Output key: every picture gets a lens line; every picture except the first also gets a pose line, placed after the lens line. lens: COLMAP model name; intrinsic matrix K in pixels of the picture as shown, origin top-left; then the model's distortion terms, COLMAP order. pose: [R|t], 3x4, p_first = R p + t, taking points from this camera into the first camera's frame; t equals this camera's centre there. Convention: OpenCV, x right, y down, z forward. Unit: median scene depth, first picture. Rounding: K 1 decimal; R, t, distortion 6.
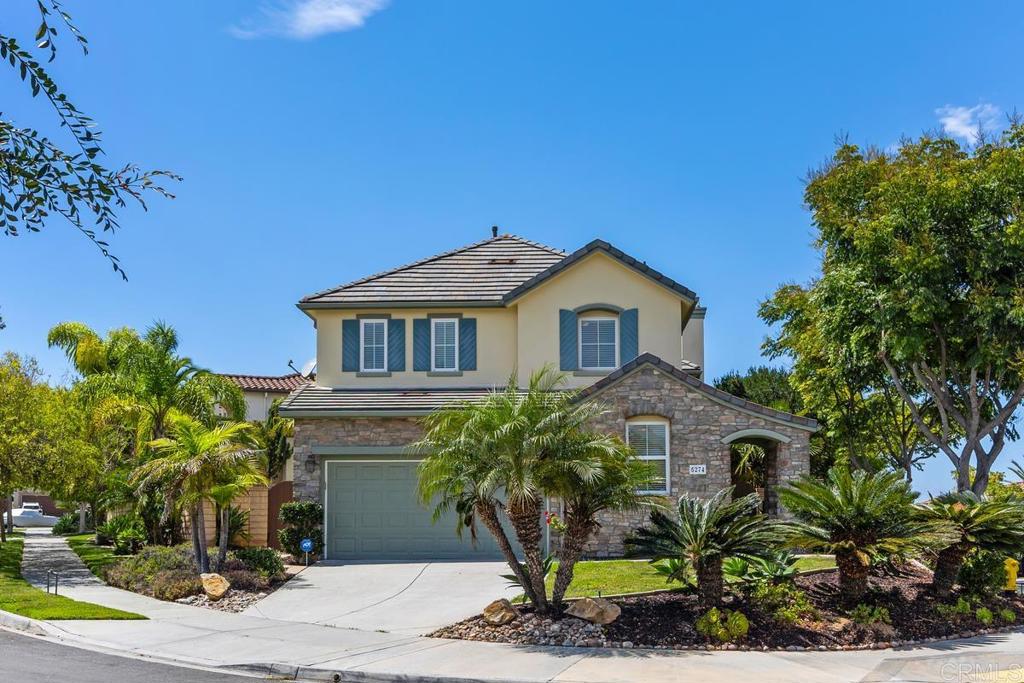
lens RADIAL K [[717.8, 0, 509.4], [0, 717.8, 339.3], [0, 0, 1]] dist [0.011891, -0.000475]
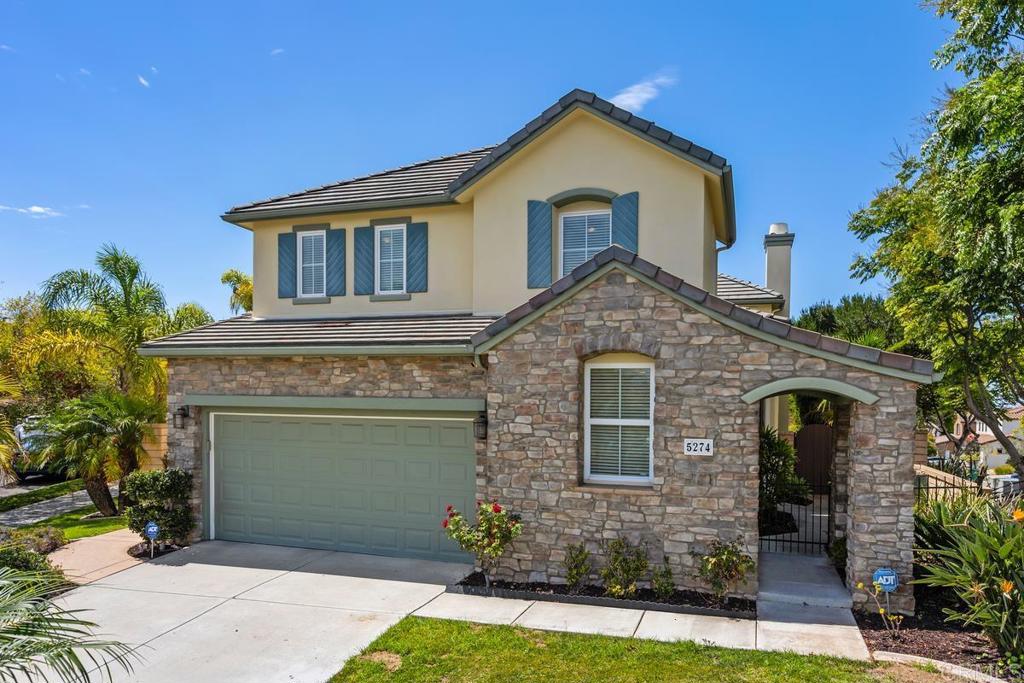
lens RADIAL K [[610.2, 0, 514.5], [0, 610.2, 346.7], [0, 0, 1]] dist [0.001769, -0.003363]
pose [[0.984075, -0.006218, -0.177644, 0.164870], [0.024742, 0.994451, 0.102250, 0.039246], [0.176022, -0.105017, 0.978768, 0.409045]]
